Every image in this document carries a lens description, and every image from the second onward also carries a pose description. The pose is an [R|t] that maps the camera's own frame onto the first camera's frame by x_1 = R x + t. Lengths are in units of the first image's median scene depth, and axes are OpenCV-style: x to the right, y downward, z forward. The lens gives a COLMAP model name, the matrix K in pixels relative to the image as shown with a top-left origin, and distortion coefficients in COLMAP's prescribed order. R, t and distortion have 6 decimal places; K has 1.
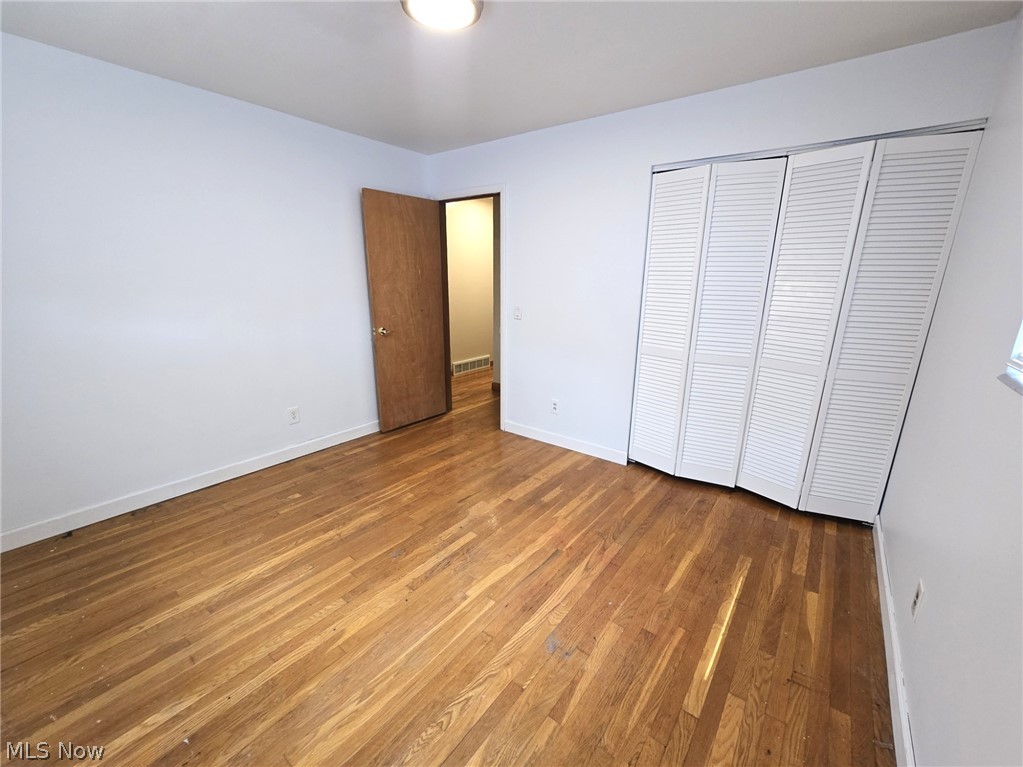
lens RADIAL K [[421.0, 0, 517.1], [0, 421.0, 386.6], [0, 0, 1]] dist [-0.002963, -0.000454]
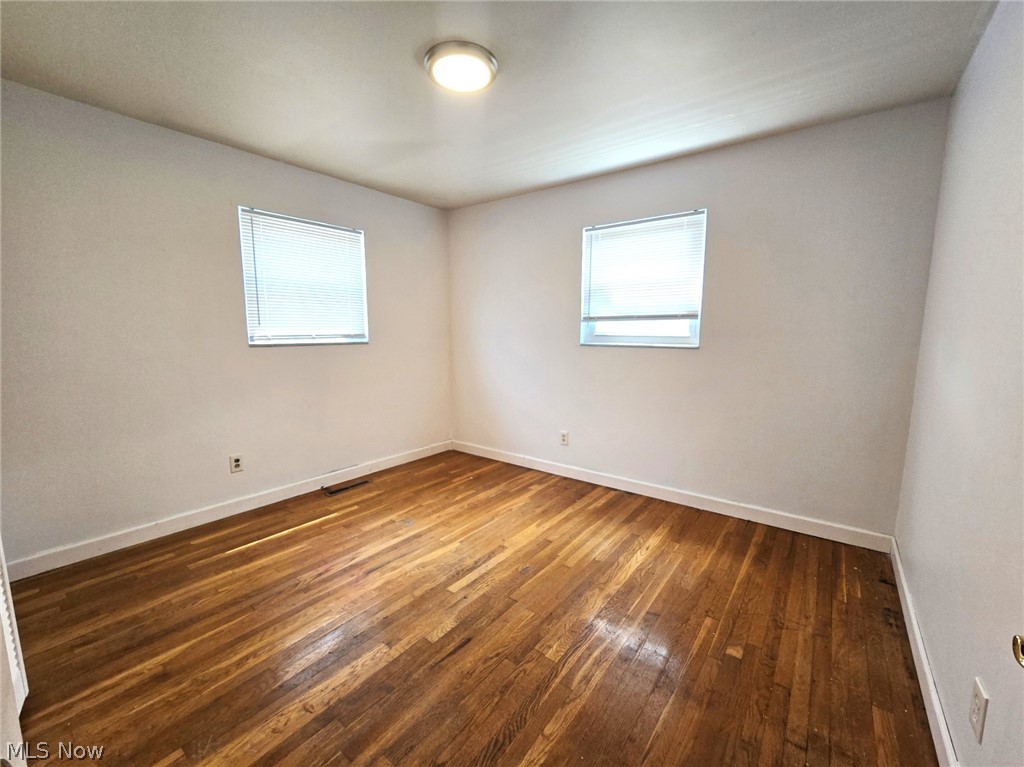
lens RADIAL K [[420.4, 0, 517.2], [0, 420.4, 387.5], [0, 0, 1]] dist [-0.004101, -0.000060]
pose [[-0.999850, -0.014785, -0.009003, -0.267558], [-0.017125, 0.920807, 0.389643, -0.453226], [0.002529, 0.389739, -0.920922, 1.930580]]
